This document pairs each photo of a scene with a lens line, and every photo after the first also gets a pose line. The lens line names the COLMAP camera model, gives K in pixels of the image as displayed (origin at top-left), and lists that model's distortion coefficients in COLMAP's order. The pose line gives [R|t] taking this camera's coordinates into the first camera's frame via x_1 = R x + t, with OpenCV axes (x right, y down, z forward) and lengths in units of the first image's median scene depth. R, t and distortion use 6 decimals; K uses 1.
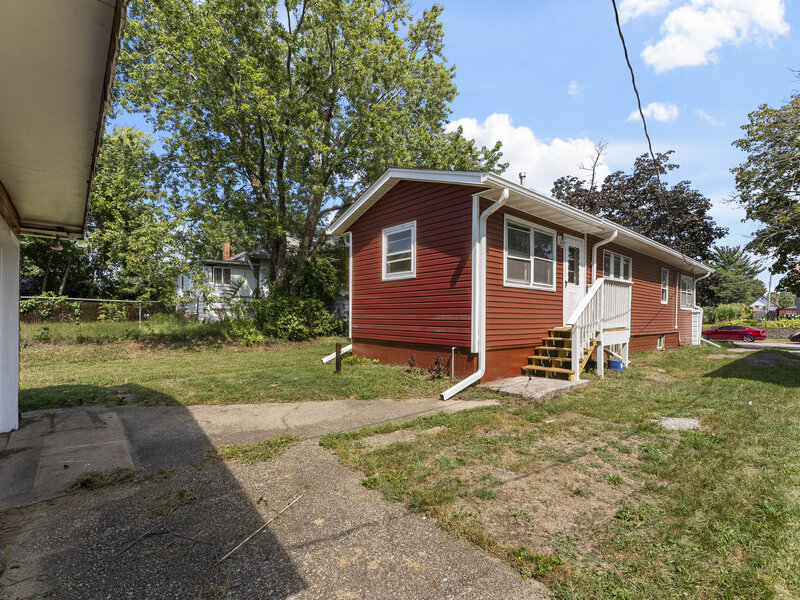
lens RADIAL K [[372.4, 0, 397.1], [0, 372.4, 323.6], [0, 0, 1]] dist [0.001077, 0.000246]
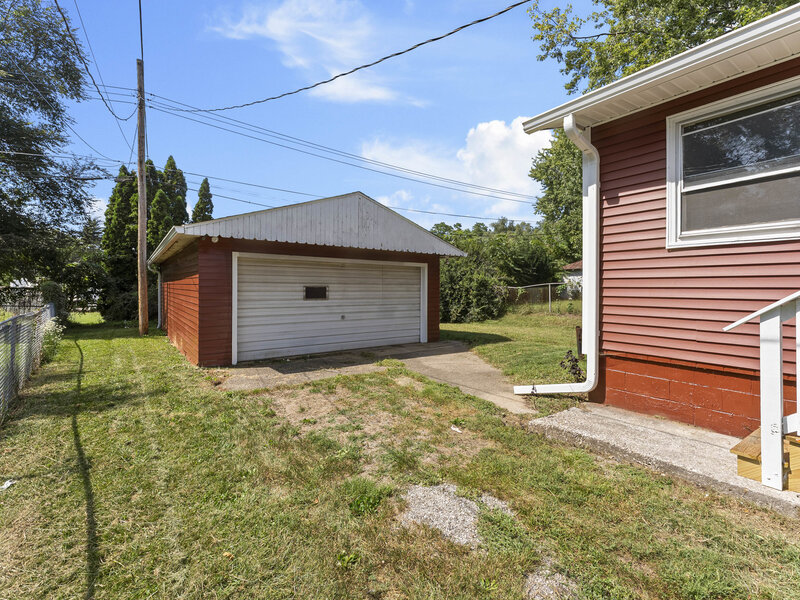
lens RADIAL K [[372.4, 0, 401.2], [0, 372.4, 293.0], [0, 0, 1]] dist [0.001077, 0.000246]
pose [[-0.093604, -0.006337, -0.995589, 1.178294], [-0.019060, 0.999808, -0.004572, -0.033638], [0.995427, 0.018548, -0.093707, 0.897036]]
